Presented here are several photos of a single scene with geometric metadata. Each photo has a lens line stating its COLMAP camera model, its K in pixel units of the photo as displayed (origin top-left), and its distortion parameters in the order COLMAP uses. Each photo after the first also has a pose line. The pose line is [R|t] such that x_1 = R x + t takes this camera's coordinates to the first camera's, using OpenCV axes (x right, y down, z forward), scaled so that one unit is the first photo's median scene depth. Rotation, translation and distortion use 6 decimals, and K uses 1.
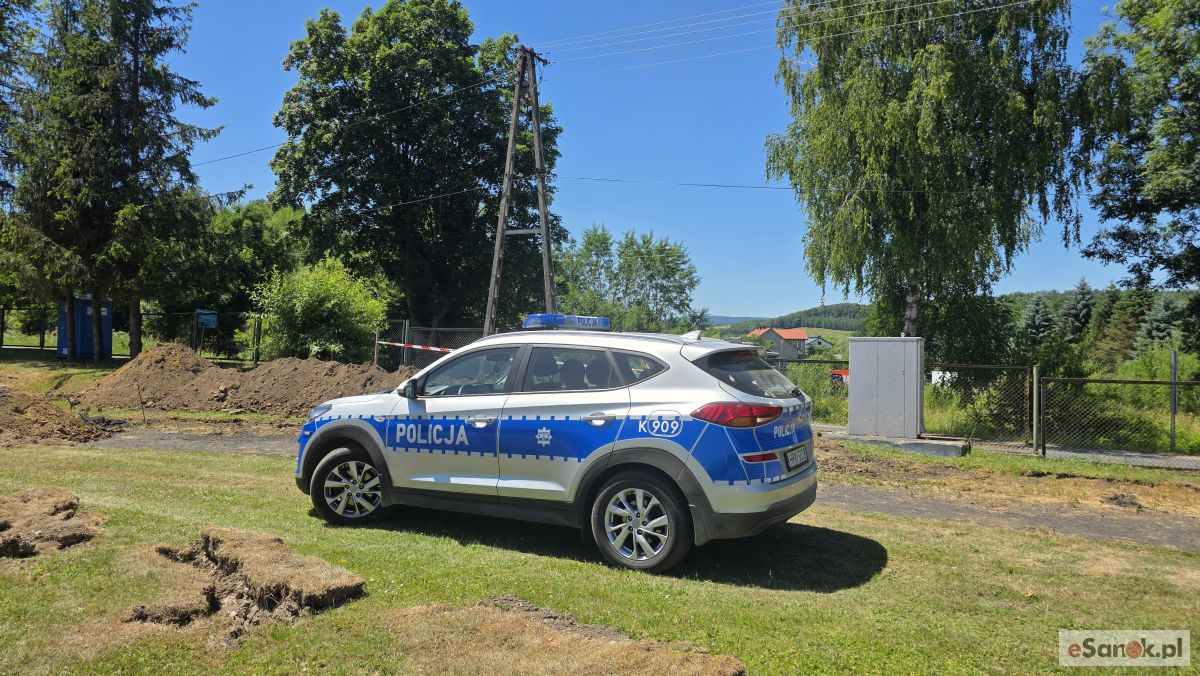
lens RADIAL K [[762.7, 0, 600.0], [0, 762.7, 338.0], [0, 0, 1]] dist [0.008174, -0.002453]
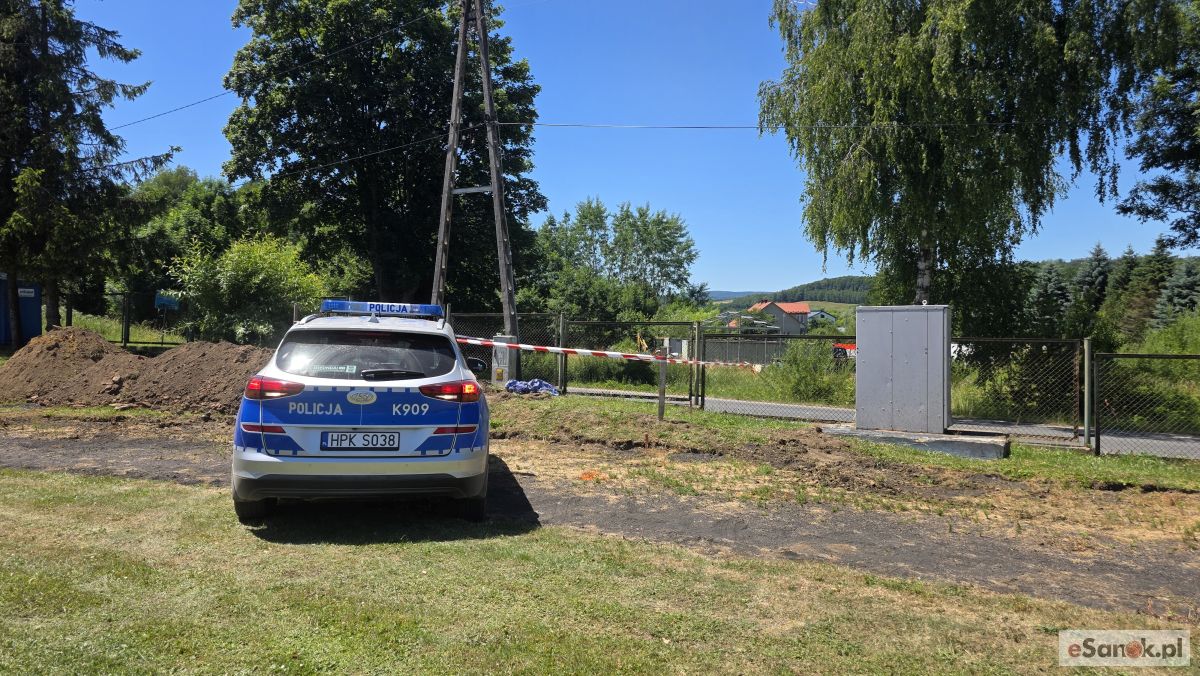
lens RADIAL K [[762.7, 0, 600.0], [0, 762.7, 338.0], [0, 0, 1]] dist [0.008174, -0.002453]
pose [[0.999875, -0.015236, -0.004206, 0.032129], [0.015356, 0.999433, 0.029950, 0.002142], [0.003747, -0.030011, 0.999543, 0.104325]]
